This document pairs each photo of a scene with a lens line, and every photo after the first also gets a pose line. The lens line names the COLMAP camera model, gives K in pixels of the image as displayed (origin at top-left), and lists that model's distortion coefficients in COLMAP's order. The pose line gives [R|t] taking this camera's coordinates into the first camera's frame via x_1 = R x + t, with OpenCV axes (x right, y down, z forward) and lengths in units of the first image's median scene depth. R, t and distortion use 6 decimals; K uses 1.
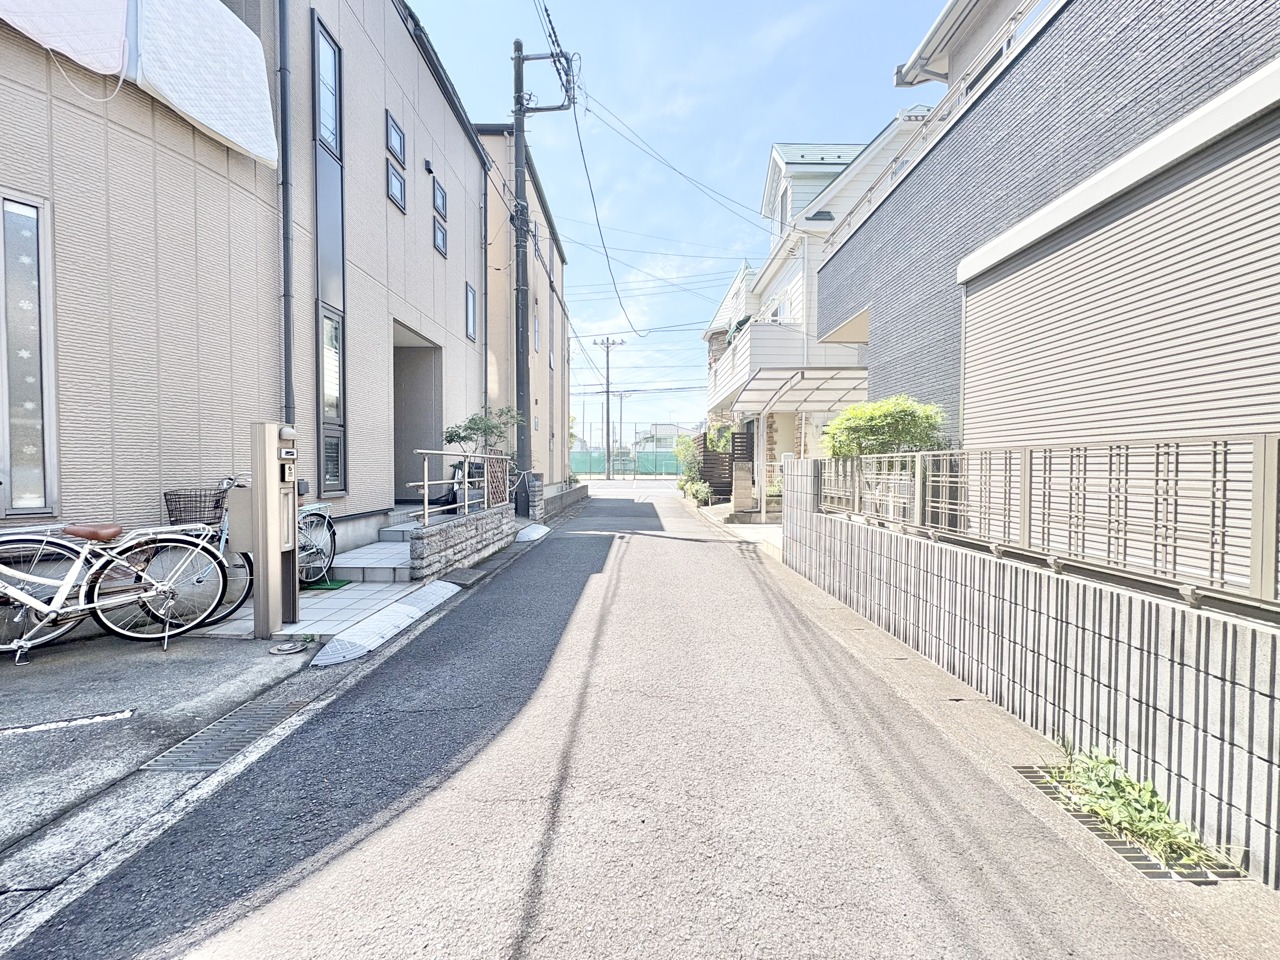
lens RADIAL K [[507.5, 0, 641.3], [0, 507.5, 482.5], [0, 0, 1]] dist [0.000125, 0.000260]
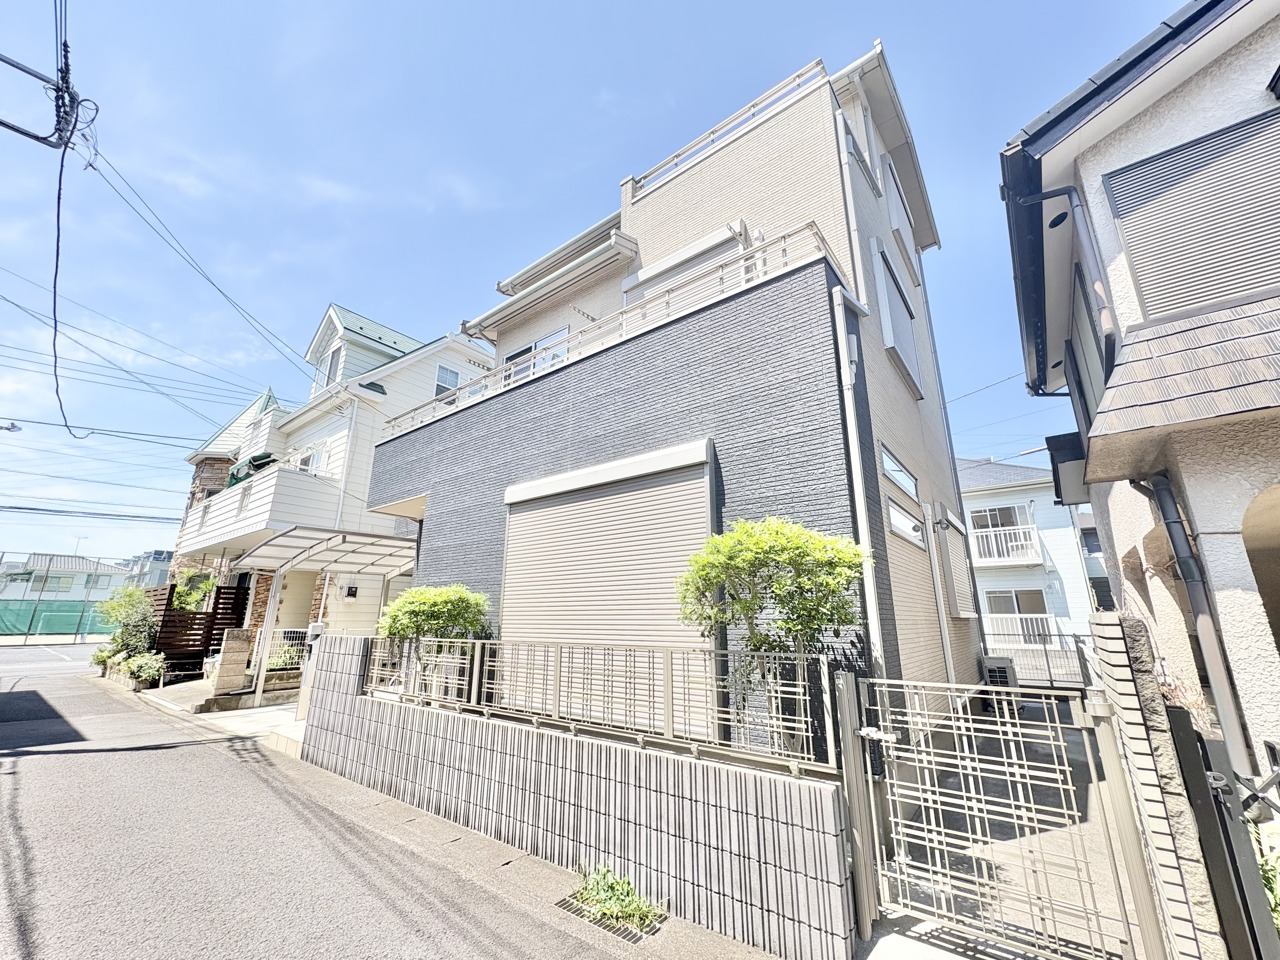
lens RADIAL K [[507.5, 0, 643.0], [0, 507.5, 485.8], [0, 0, 1]] dist [0.000125, 0.000260]
pose [[0.617441, 0.200486, 0.760639, -0.189053], [0.024079, 0.961705, -0.273028, -0.066008], [-0.786248, 0.186894, 0.588969, -0.088217]]
